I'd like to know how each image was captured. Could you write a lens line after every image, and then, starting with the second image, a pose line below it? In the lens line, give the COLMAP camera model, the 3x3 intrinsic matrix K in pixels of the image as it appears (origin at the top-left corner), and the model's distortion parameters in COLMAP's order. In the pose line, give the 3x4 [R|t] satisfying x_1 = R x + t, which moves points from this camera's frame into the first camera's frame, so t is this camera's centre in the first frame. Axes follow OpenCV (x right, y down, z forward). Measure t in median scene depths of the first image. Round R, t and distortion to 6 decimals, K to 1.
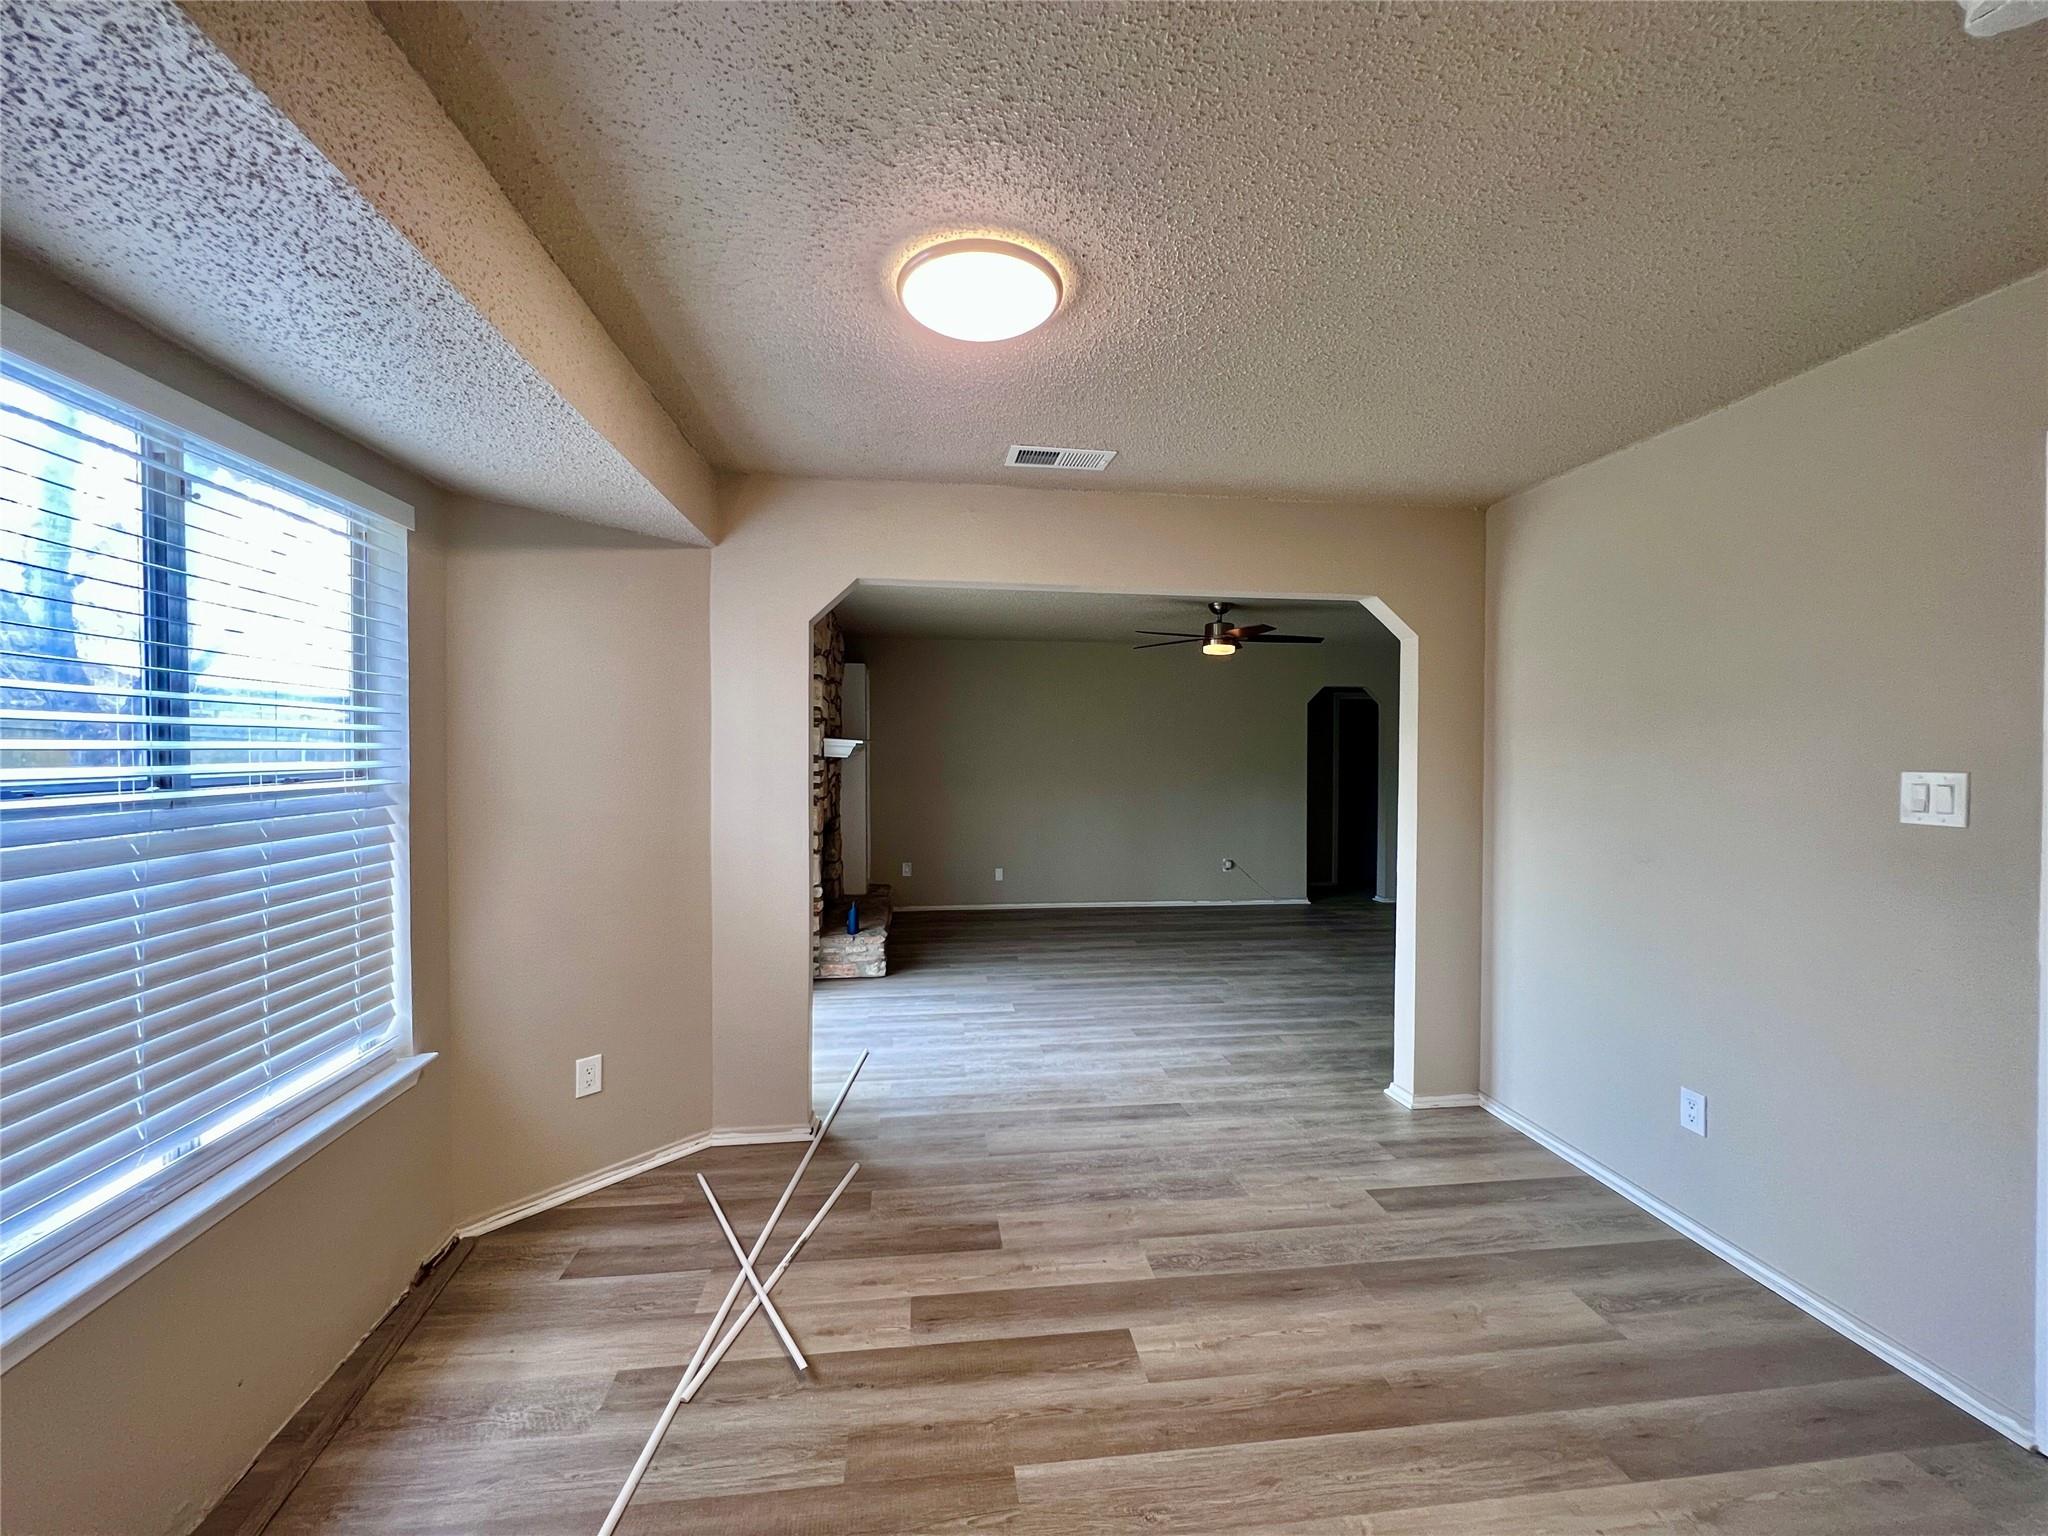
lens RADIAL K [[824.8, 0, 1018.8], [0, 824.8, 759.9], [0, 0, 1]] dist [-0.003851, 0.000422]
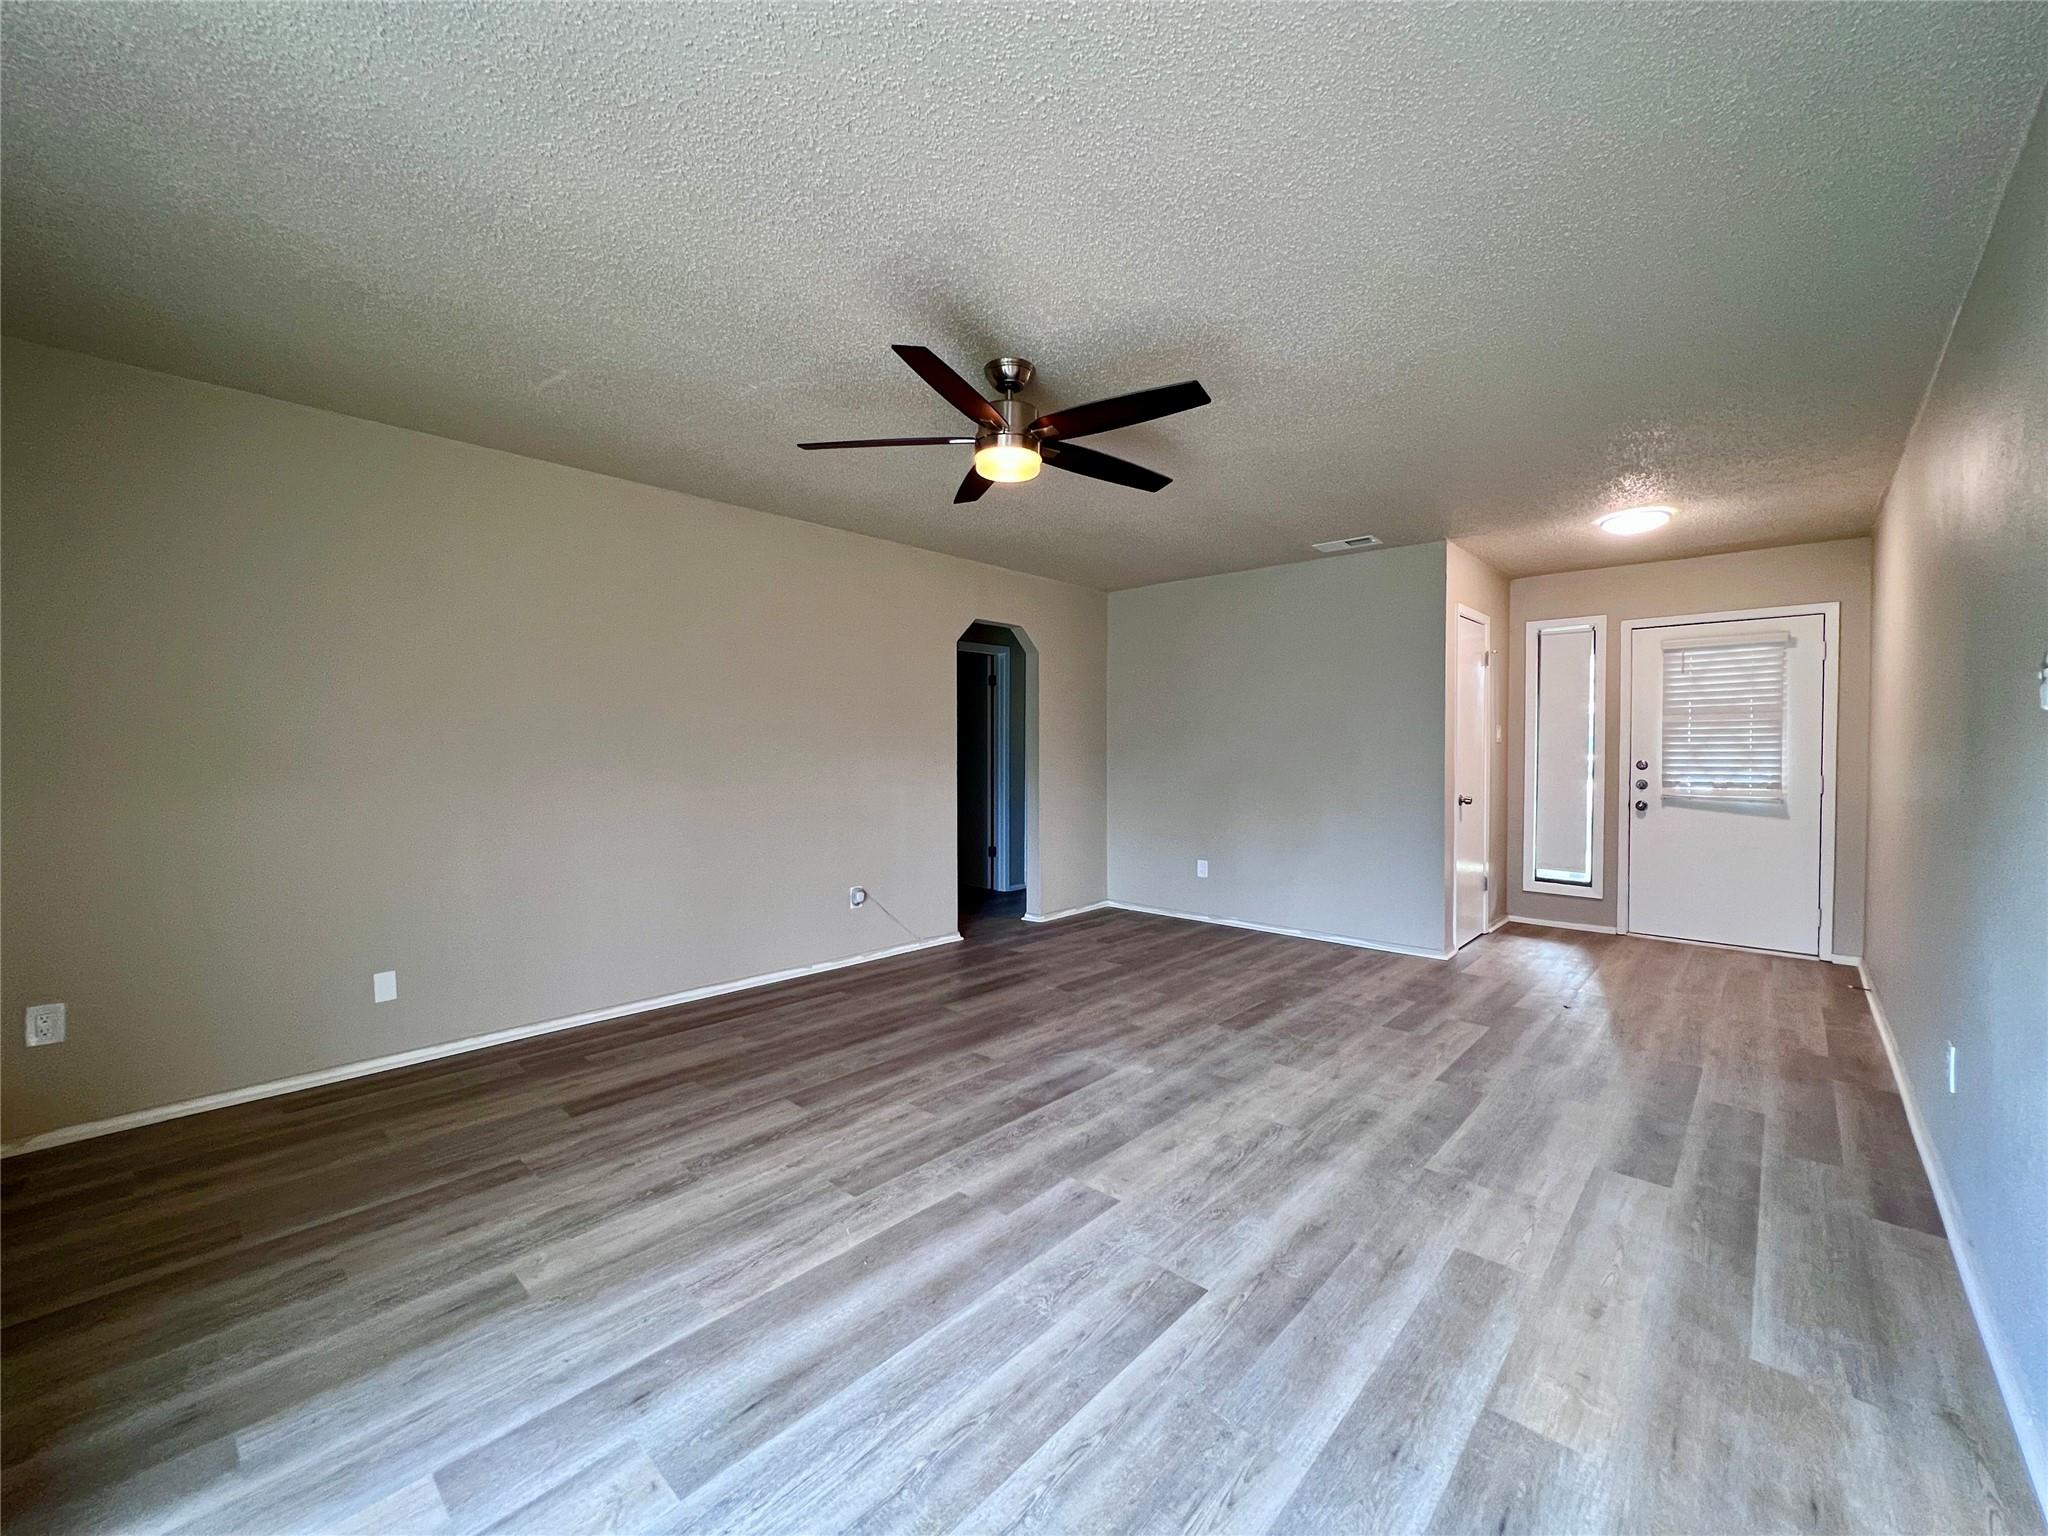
lens RADIAL K [[824.8, 0, 1014.3], [0, 824.8, 764.8], [0, 0, 1]] dist [-0.003851, 0.000422]
pose [[0.768573, -0.013423, 0.639621, -0.141370], [0.005436, 0.999881, 0.014452, 0.076331], [-0.639739, -0.007631, 0.768554, 1.547611]]
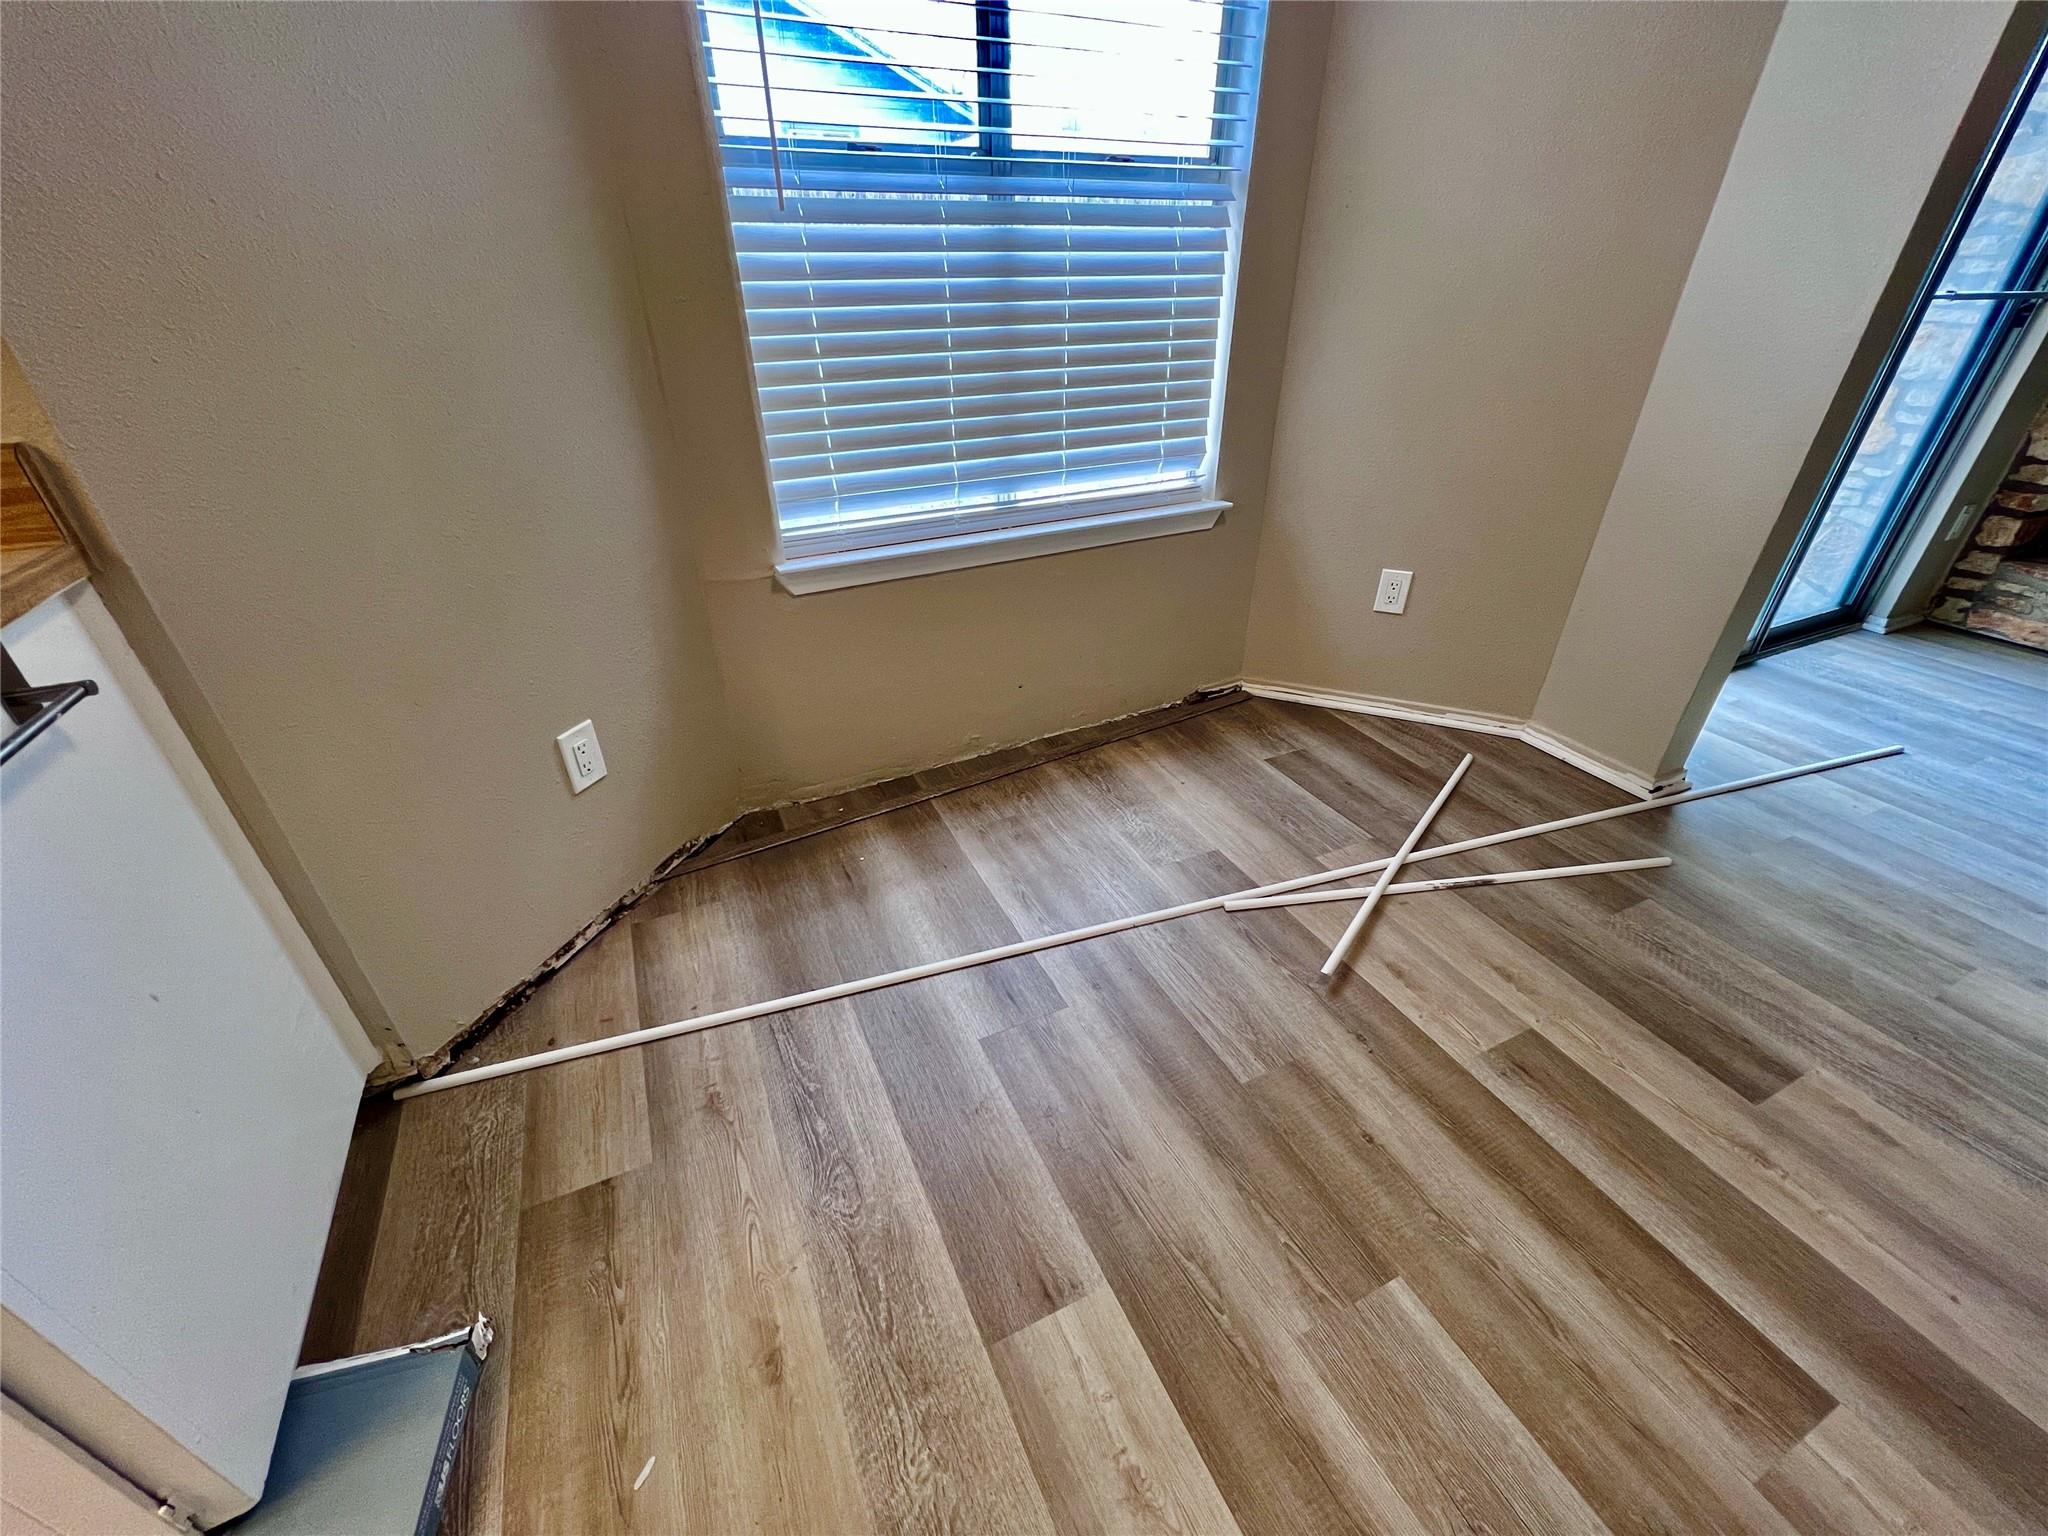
lens RADIAL K [[824.8, 0, 1019.0], [0, 824.8, 772.2], [0, 0, 1]] dist [-0.003851, 0.000422]
pose [[0.304455, 0.488727, -0.817590, 0.175107], [-0.001933, 0.858653, 0.512553, 0.120580], [0.952525, -0.154469, 0.262366, 0.424952]]
